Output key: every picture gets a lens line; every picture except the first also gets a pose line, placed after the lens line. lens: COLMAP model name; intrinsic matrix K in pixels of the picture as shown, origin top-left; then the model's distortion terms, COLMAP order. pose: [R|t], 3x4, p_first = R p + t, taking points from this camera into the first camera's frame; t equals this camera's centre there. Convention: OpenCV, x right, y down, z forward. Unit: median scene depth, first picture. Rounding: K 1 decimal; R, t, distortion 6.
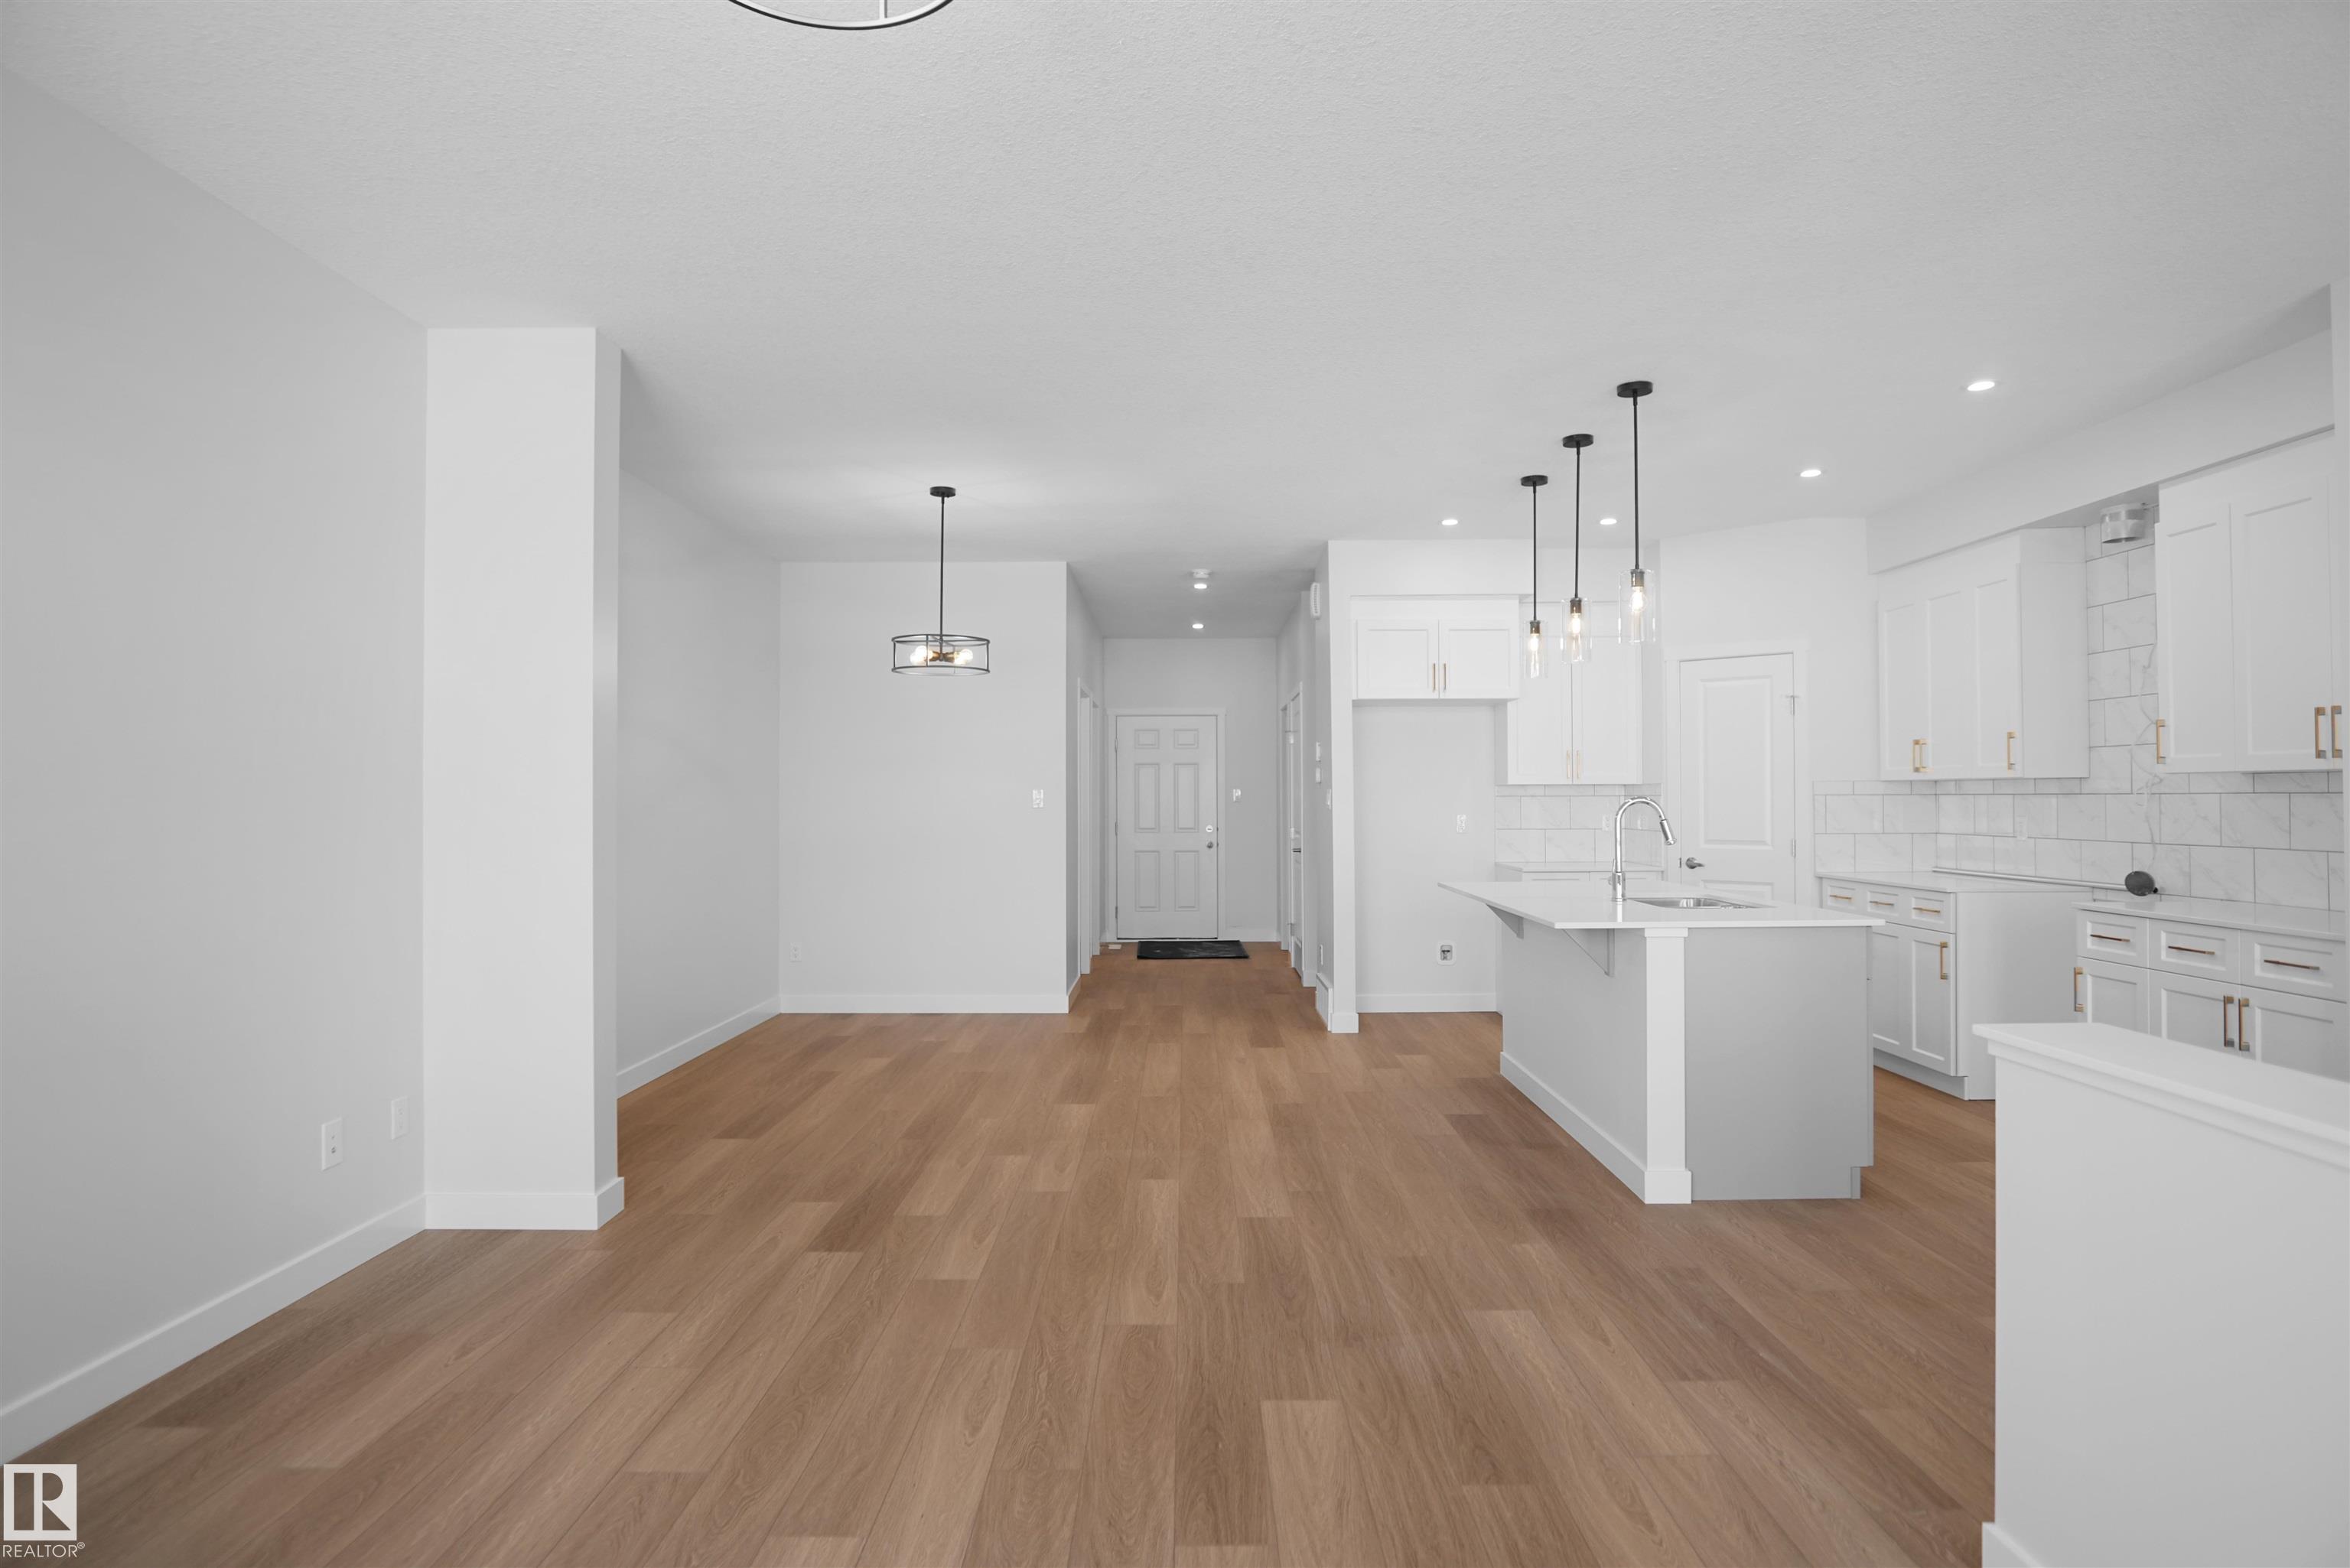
lens RADIAL K [[1279.9, 0, 1191.5], [0, 1279.9, 783.4], [0, 0, 1]] dist [-0.036102, 0.011327]
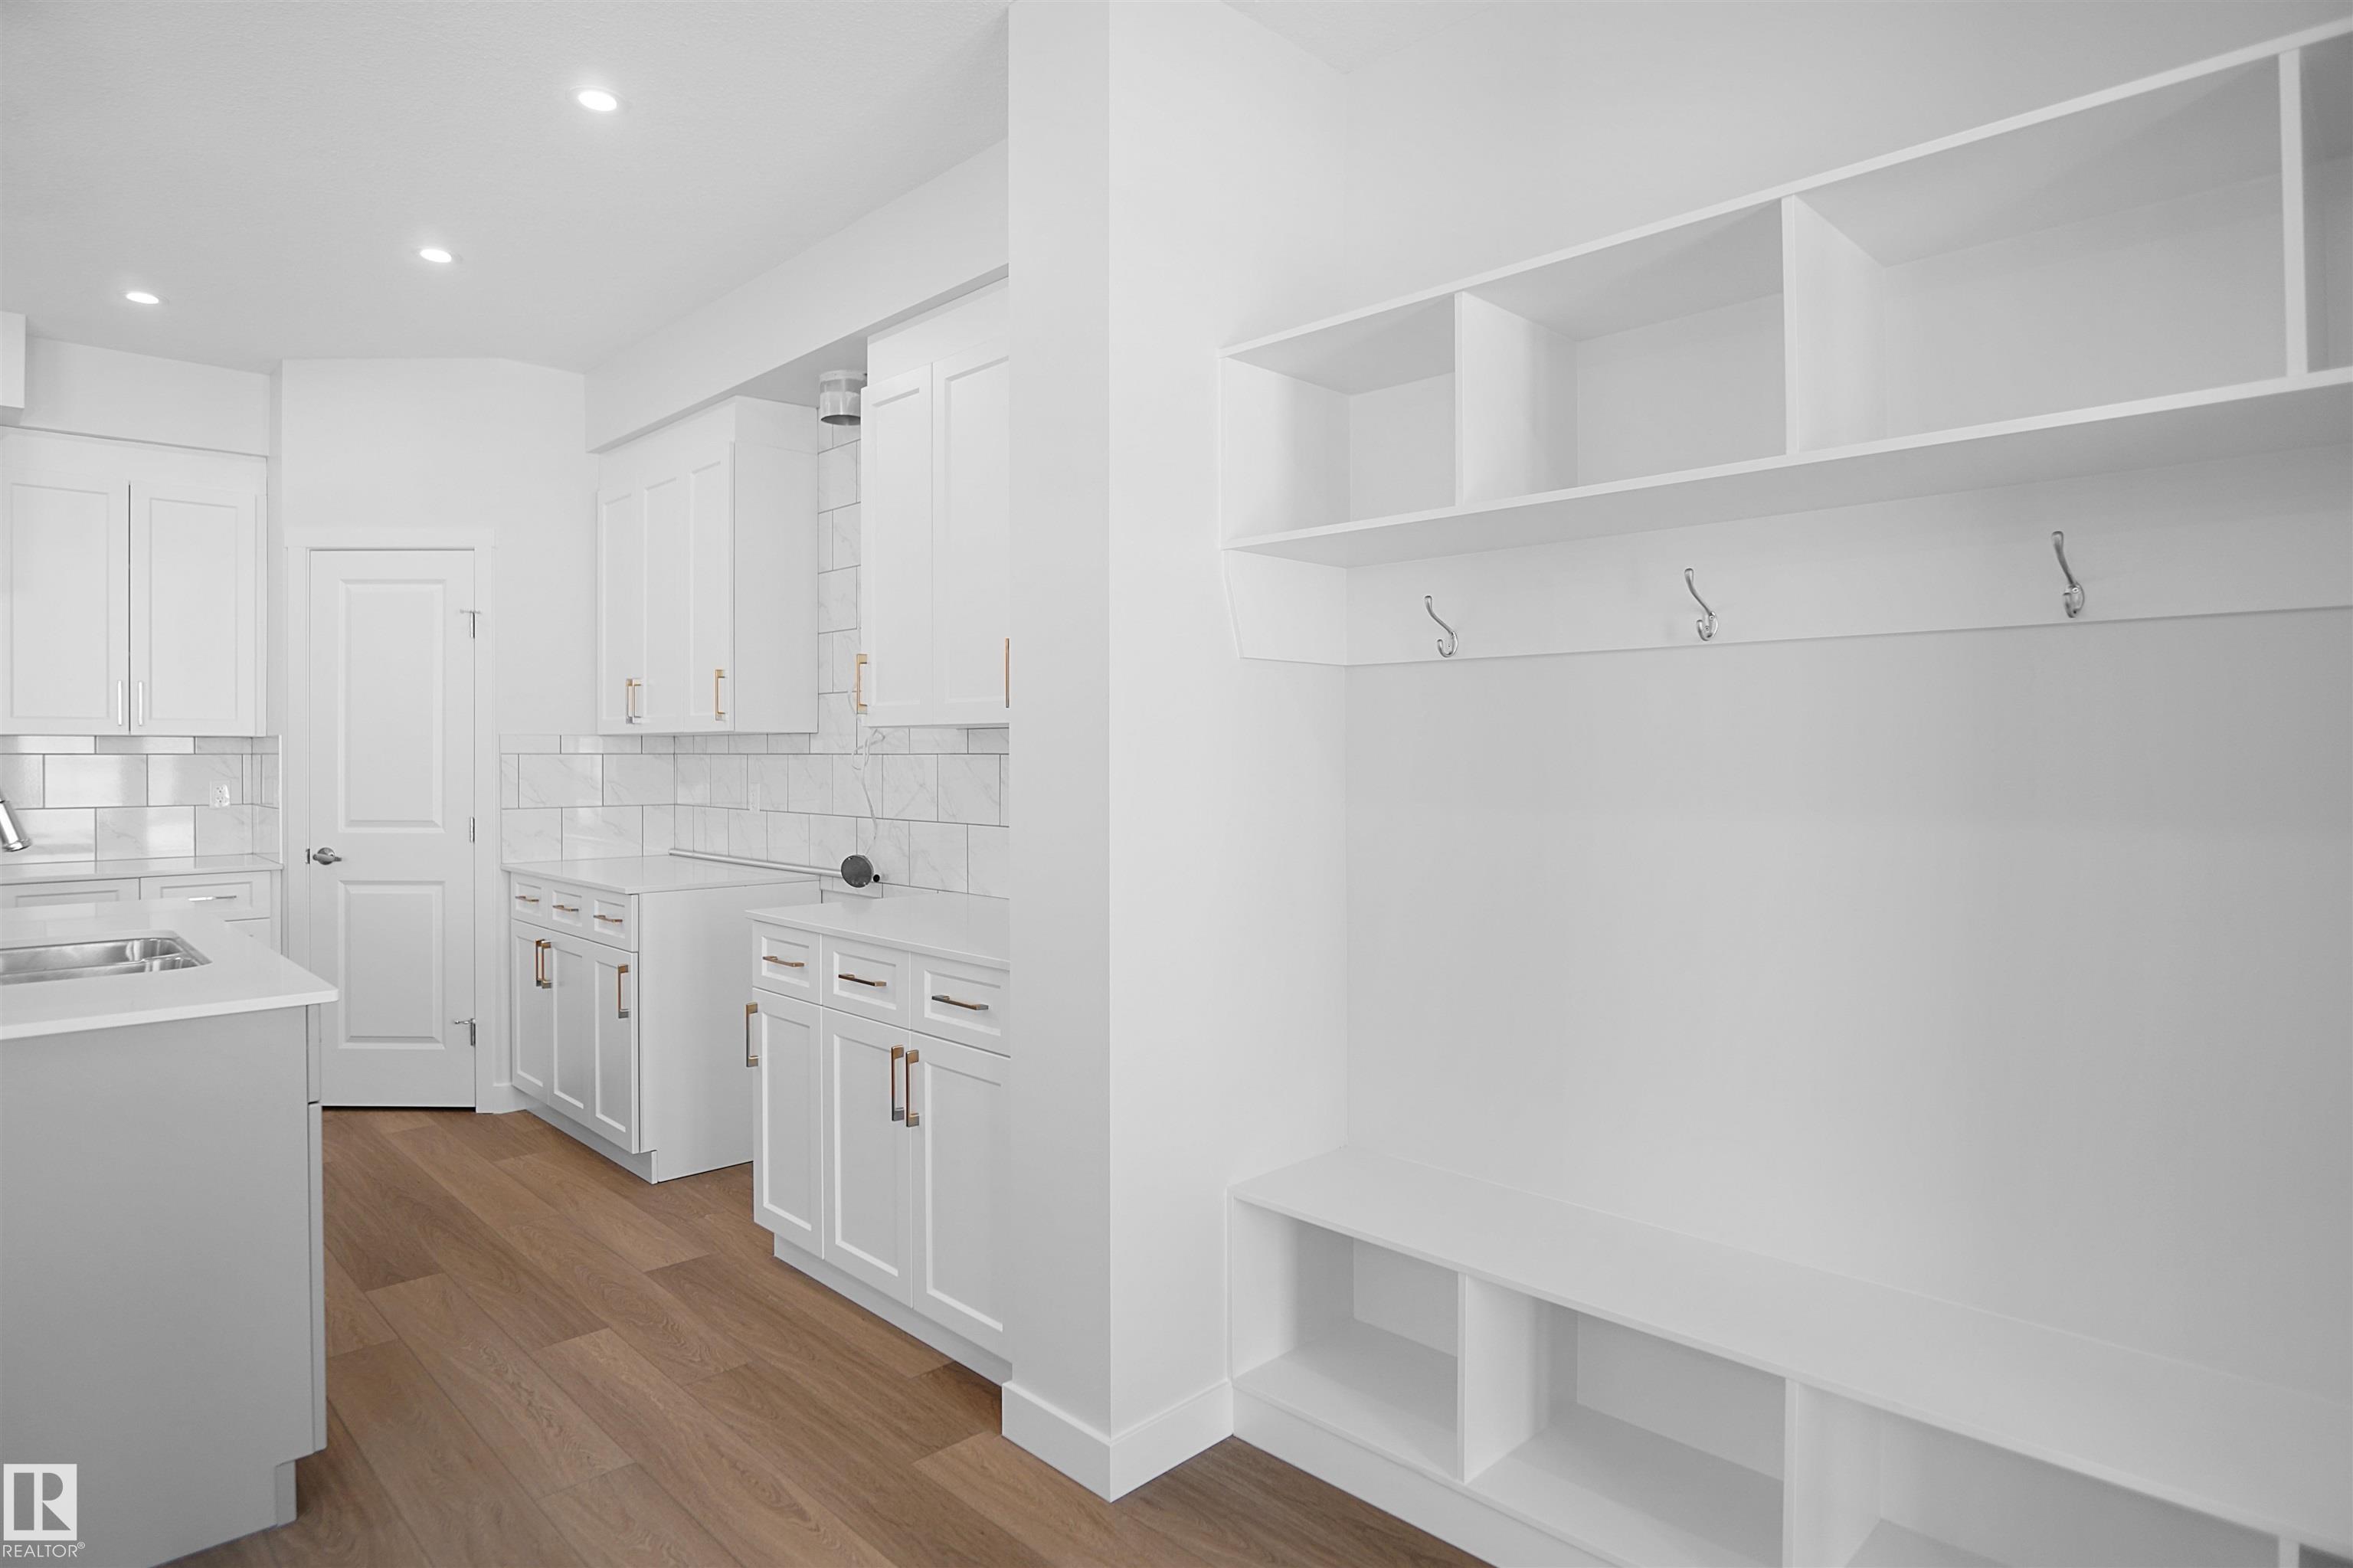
lens RADIAL K [[1285.5, 0, 1191.7], [0, 1285.5, 758.4], [0, 0, 1]] dist [-0.026845, 0.001085]
pose [[0.709593, 0.002030, 0.704609, 0.408955], [-0.011146, 0.999903, 0.008344, 0.002407], [-0.704523, -0.013774, 0.709547, 0.355744]]
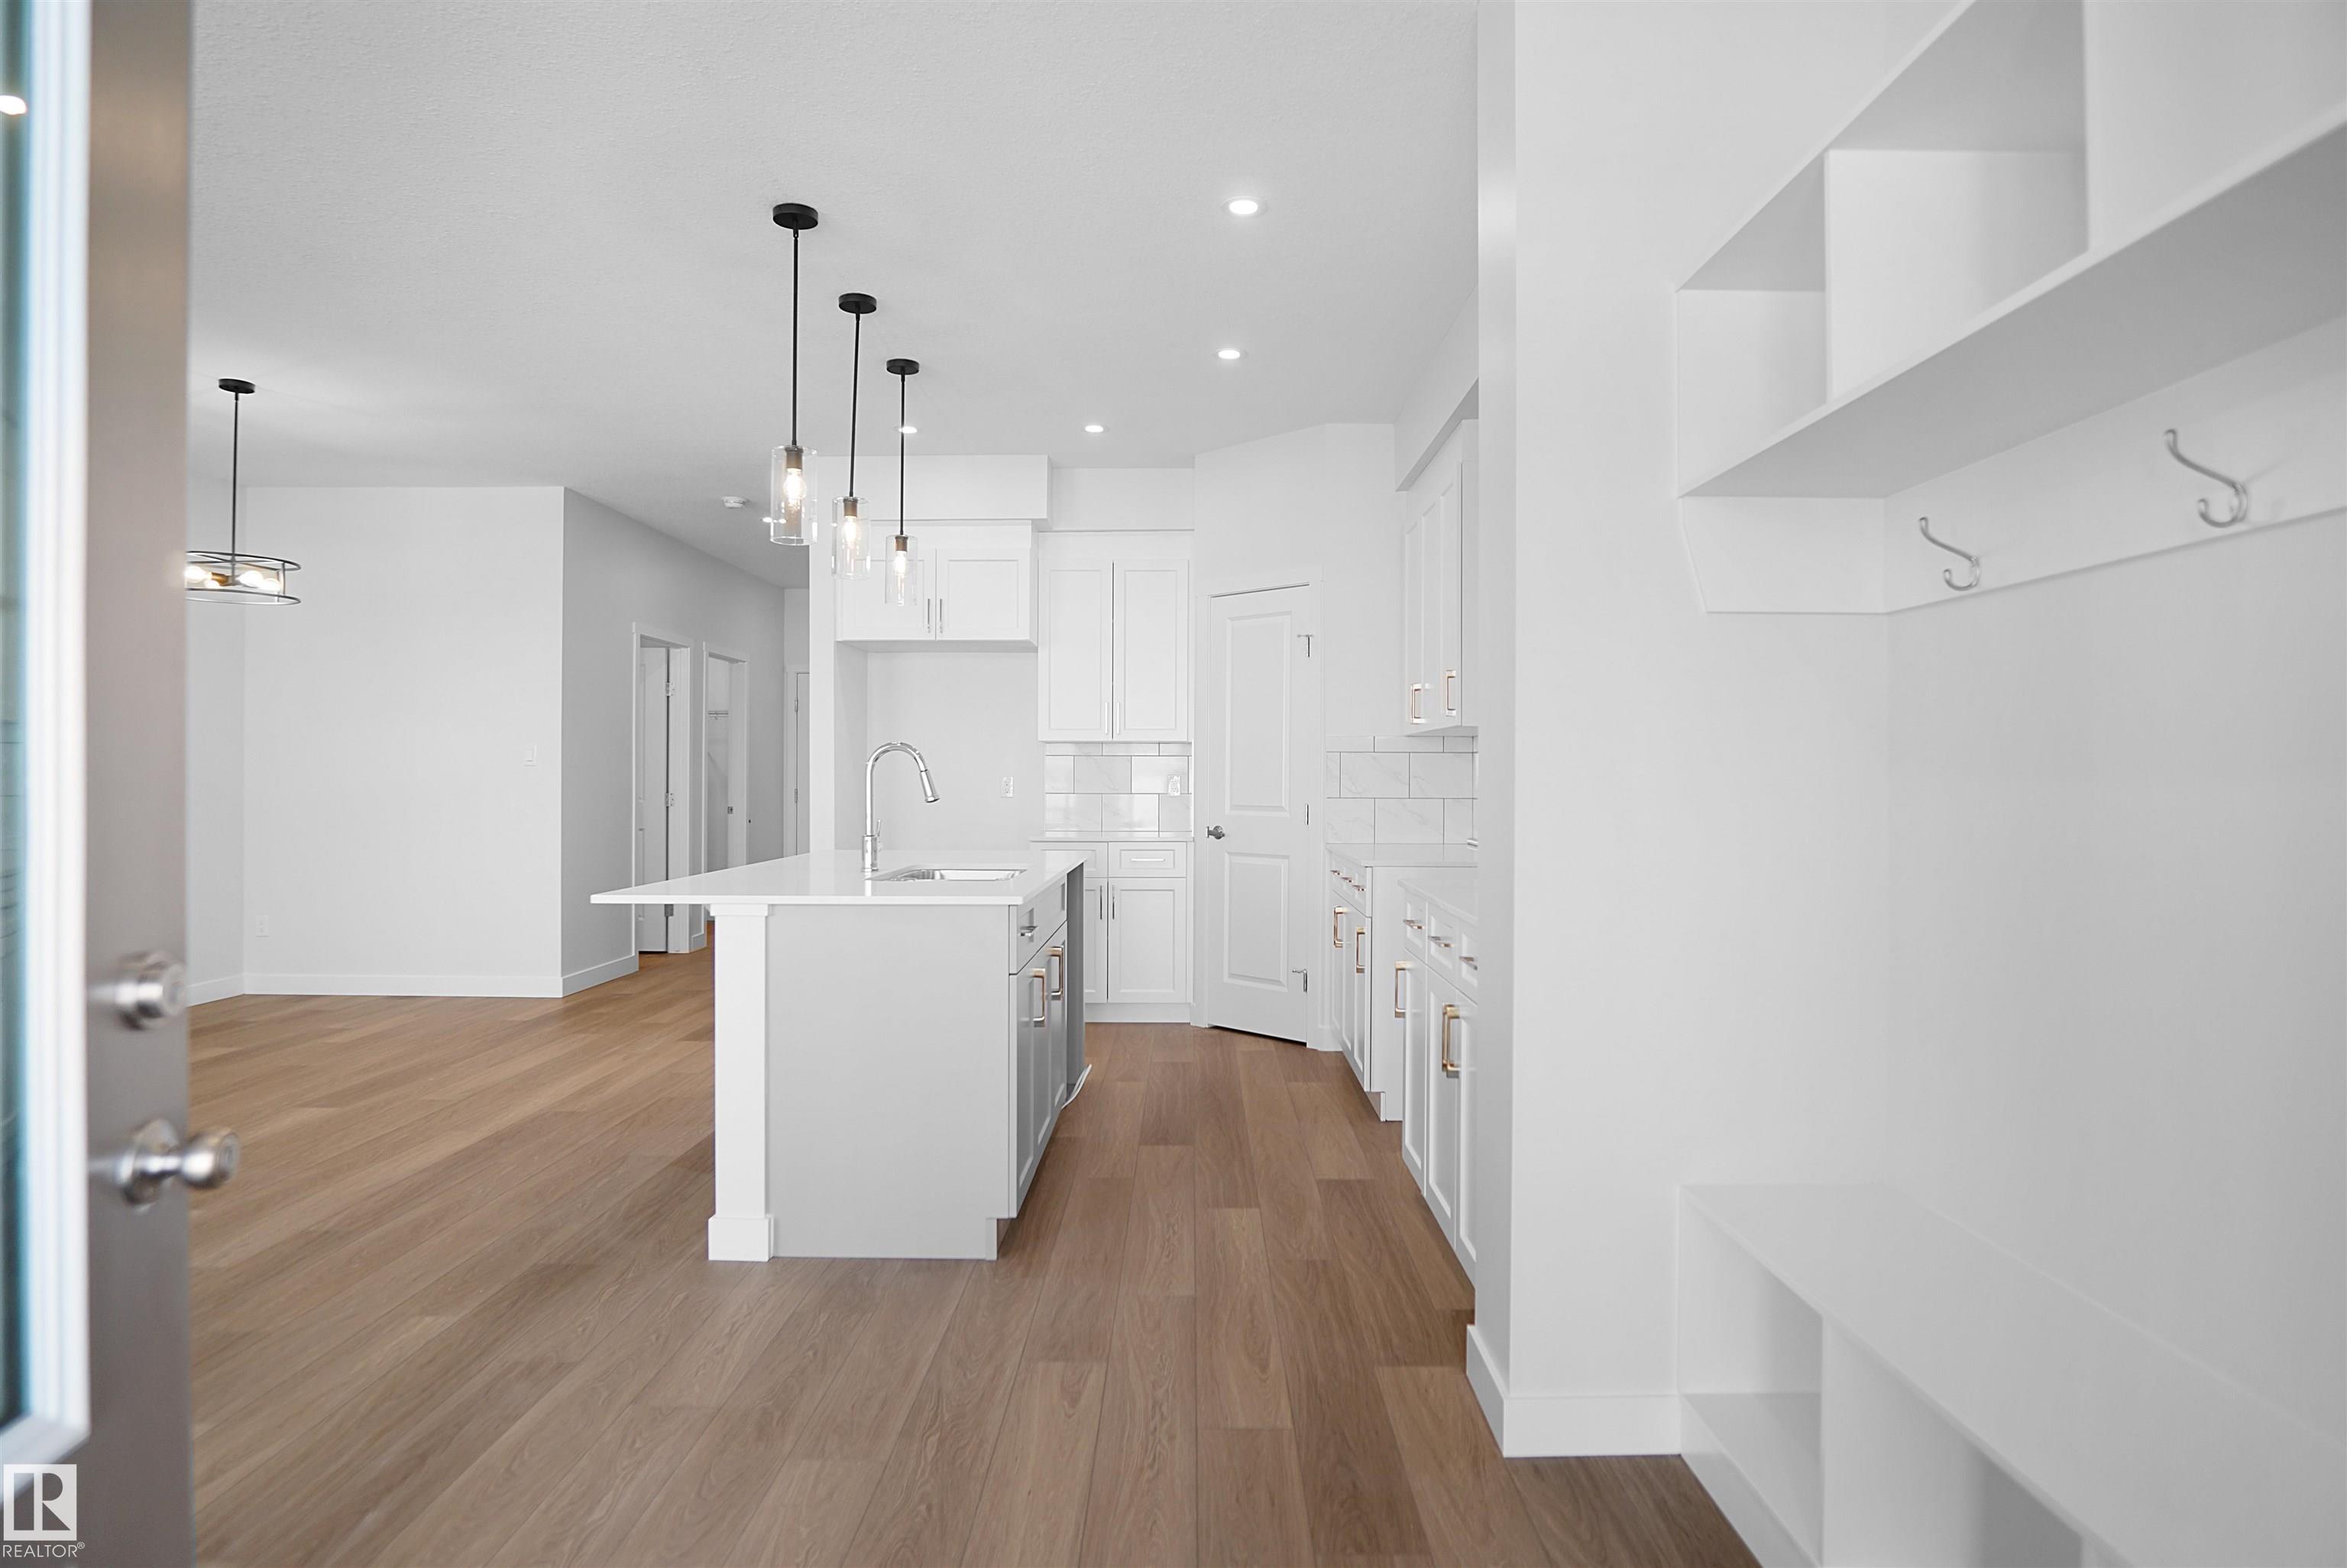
lens RADIAL K [[1289.4, 0, 1187.6], [0, 1289.4, 779.8], [0, 0, 1]] dist [-0.027533, 0.001275]
pose [[0.999957, 0.006814, -0.006352, 0.624955], [-0.006723, 0.999877, 0.014144, 0.024958], [0.006448, -0.014101, 0.999880, 0.218675]]
